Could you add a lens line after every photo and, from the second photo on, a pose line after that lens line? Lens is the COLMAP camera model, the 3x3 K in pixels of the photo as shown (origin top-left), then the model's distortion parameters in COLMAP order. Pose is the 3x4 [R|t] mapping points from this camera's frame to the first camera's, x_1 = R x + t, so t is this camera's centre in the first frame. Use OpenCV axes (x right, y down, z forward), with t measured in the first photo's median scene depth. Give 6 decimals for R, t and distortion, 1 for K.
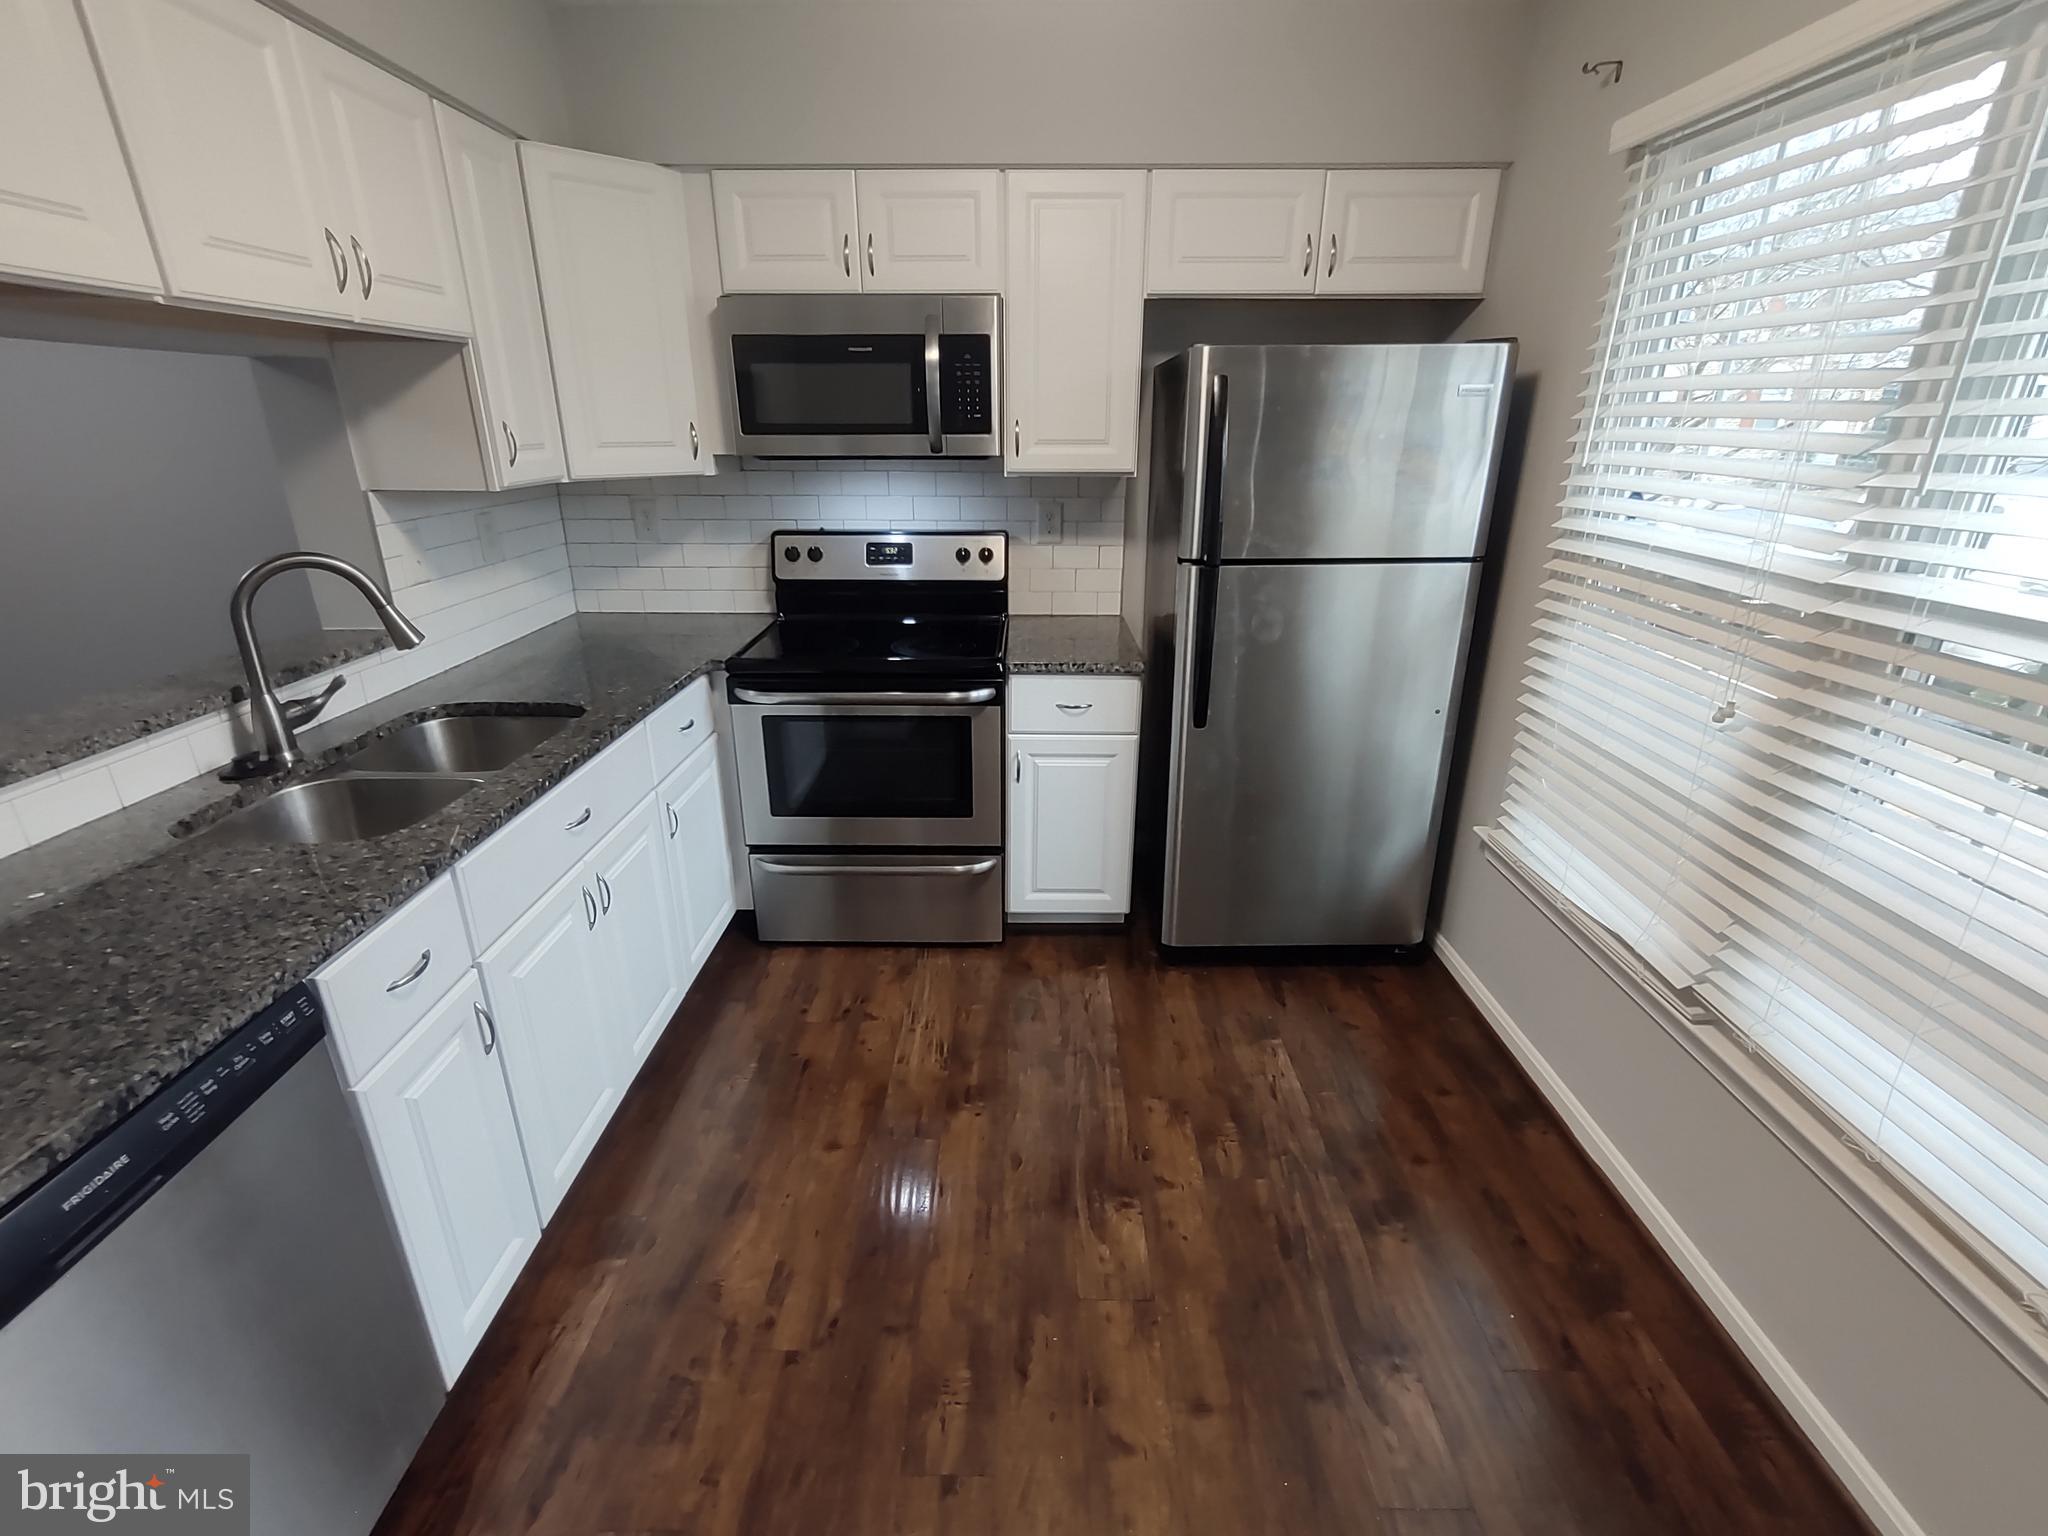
lens RADIAL K [[929.6, 0, 1037.7], [0, 929.6, 767.2], [0, 0, 1]] dist [0.001676, 0.001172]
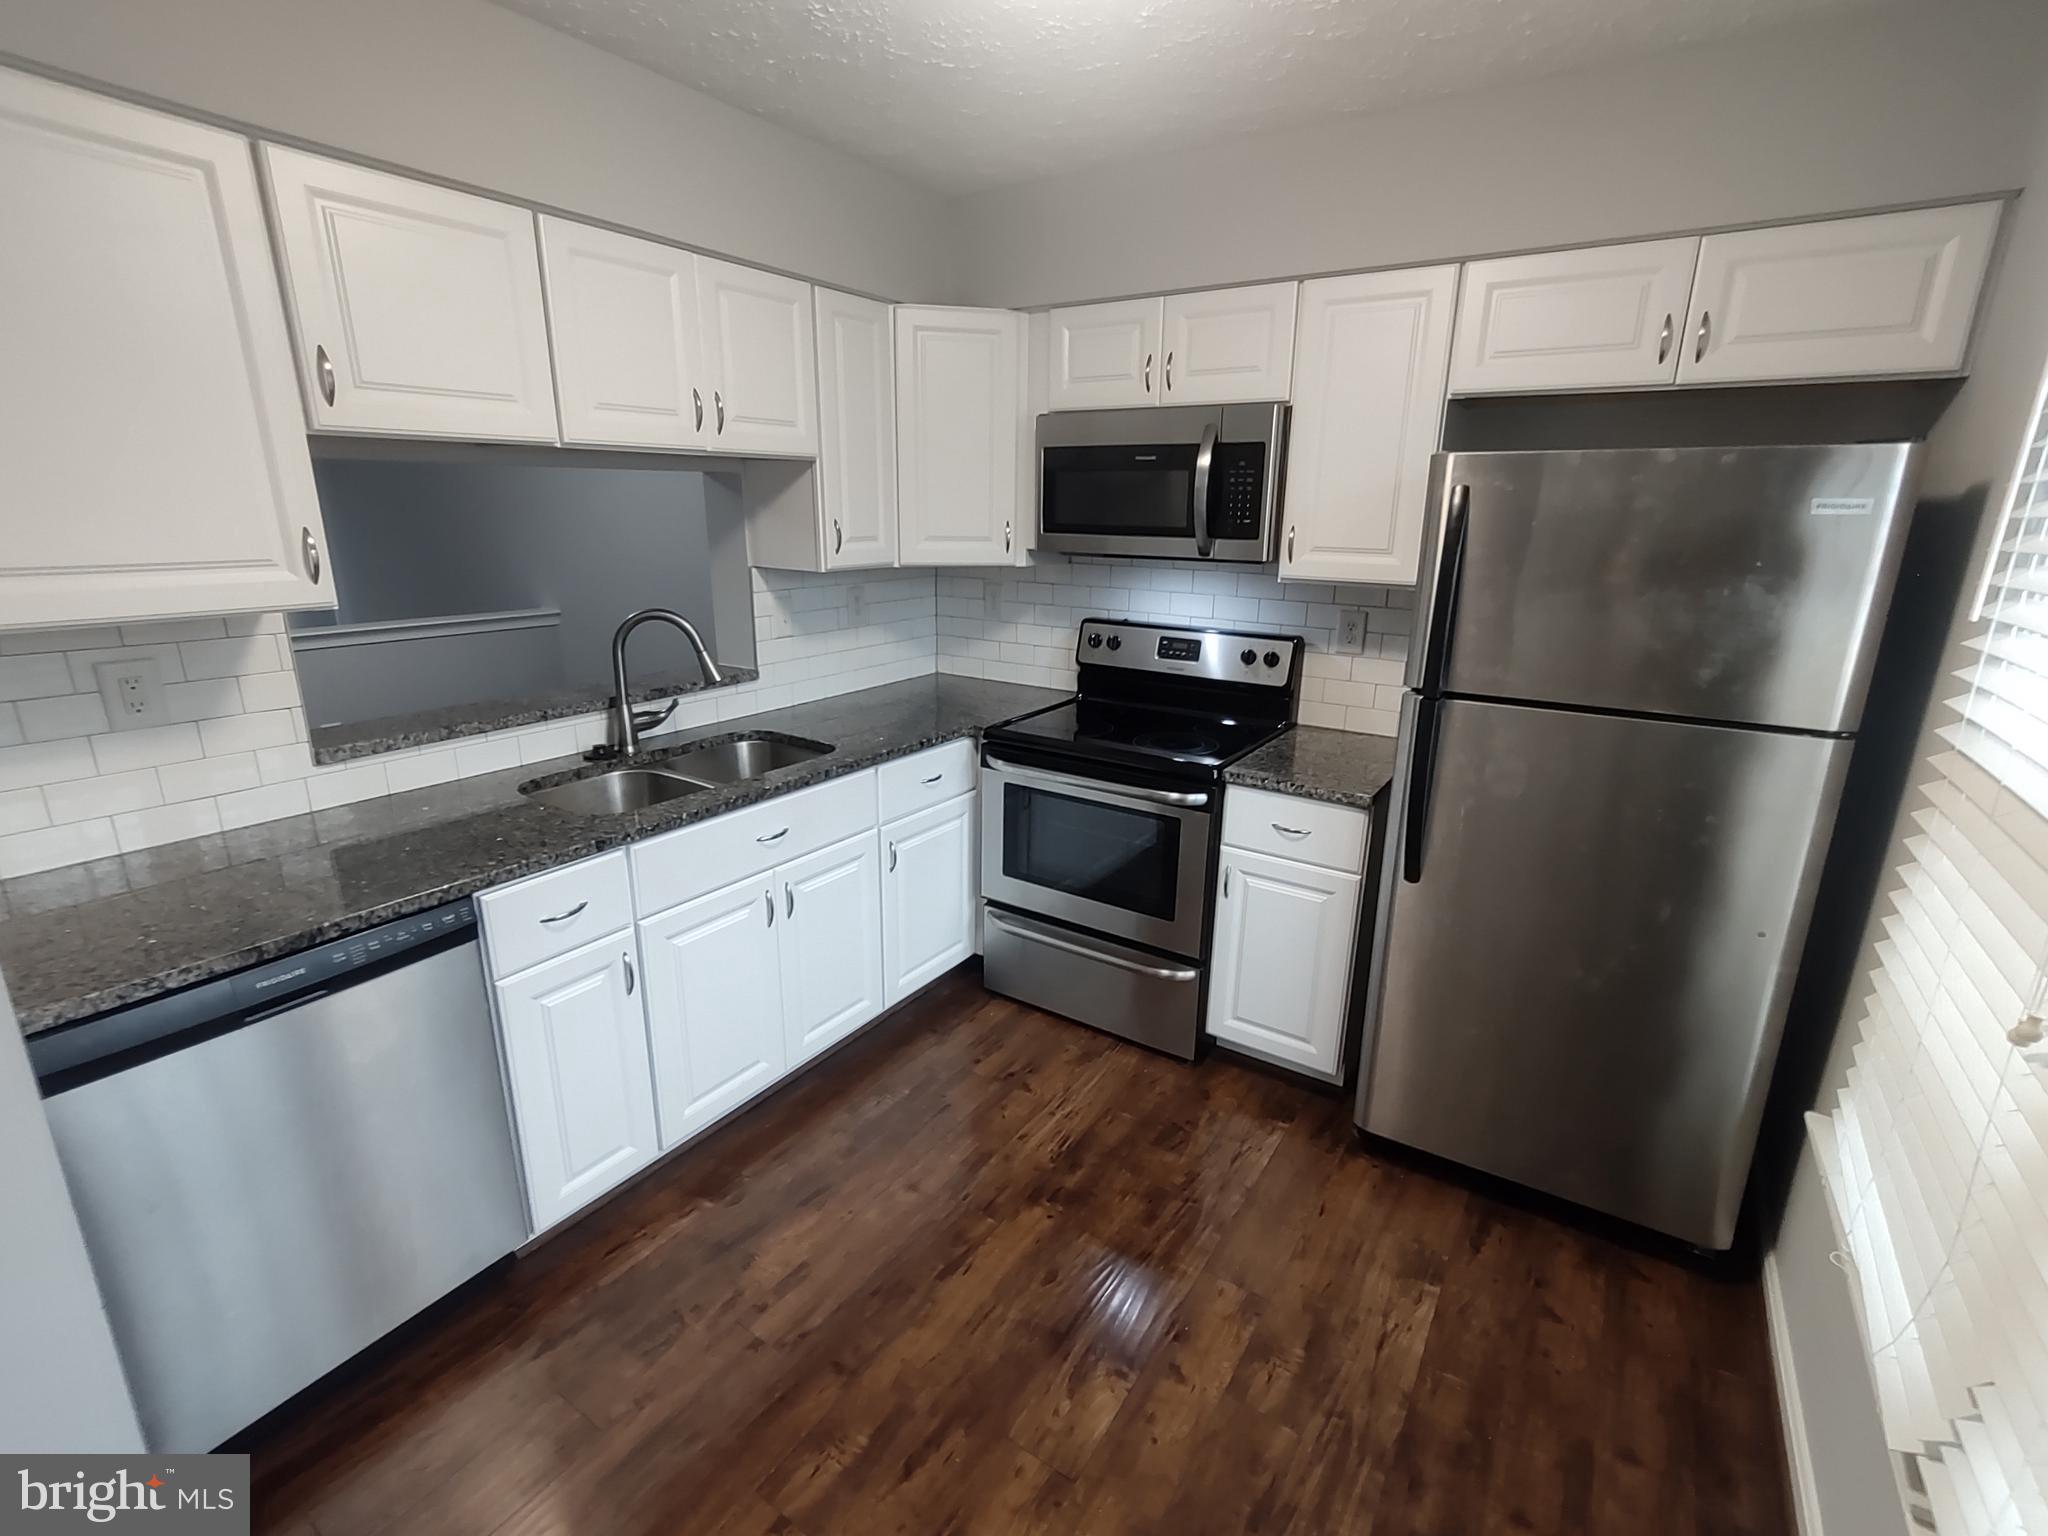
lens RADIAL K [[939.0, 0, 1028.2], [0, 939.0, 761.3], [0, 0, 1]] dist [0.000657, 0.000172]
pose [[0.836984, 0.156861, -0.524264, 0.316299], [-0.204658, 0.978241, -0.034042, -0.049822], [0.507517, 0.135787, 0.850875, 0.073492]]
